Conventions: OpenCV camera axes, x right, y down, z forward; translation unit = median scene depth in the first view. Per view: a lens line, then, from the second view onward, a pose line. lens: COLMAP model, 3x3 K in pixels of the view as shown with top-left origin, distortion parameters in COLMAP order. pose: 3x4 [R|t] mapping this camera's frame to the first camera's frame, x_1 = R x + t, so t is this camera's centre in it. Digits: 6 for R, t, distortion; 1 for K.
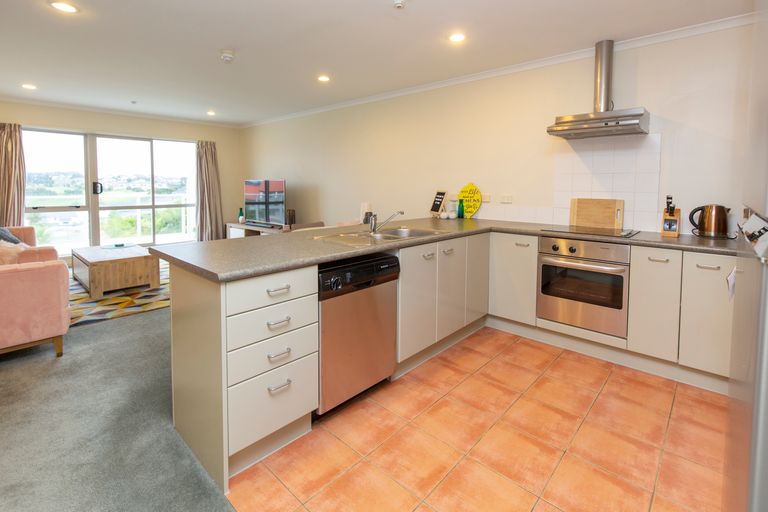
lens RADIAL K [[363.5, 0, 384.2], [0, 363.5, 183.1], [0, 0, 1]] dist [0.001037, -0.000569]
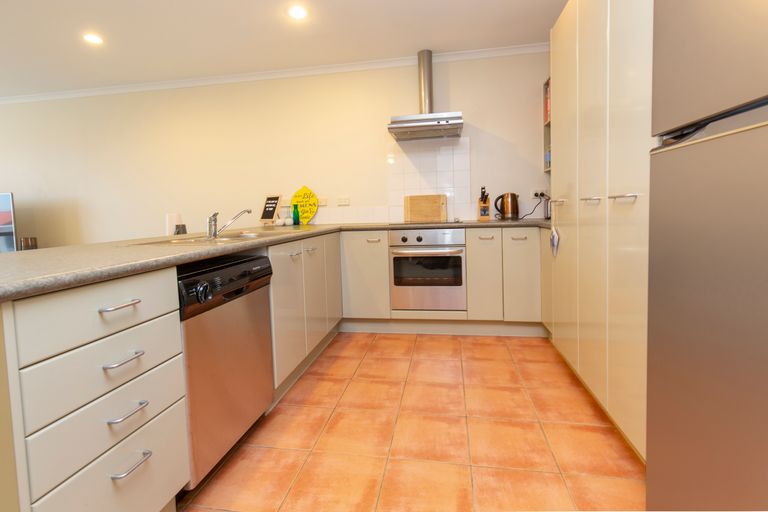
lens RADIAL K [[369.4, 0, 383.9], [0, 369.4, 214.5], [0, 0, 1]] dist [0.002928, 0.000148]
pose [[0.842481, -0.047072, 0.536666, -0.144170], [0.041392, 0.998887, 0.022637, 0.084960], [-0.537134, 0.003143, 0.843491, 0.152178]]
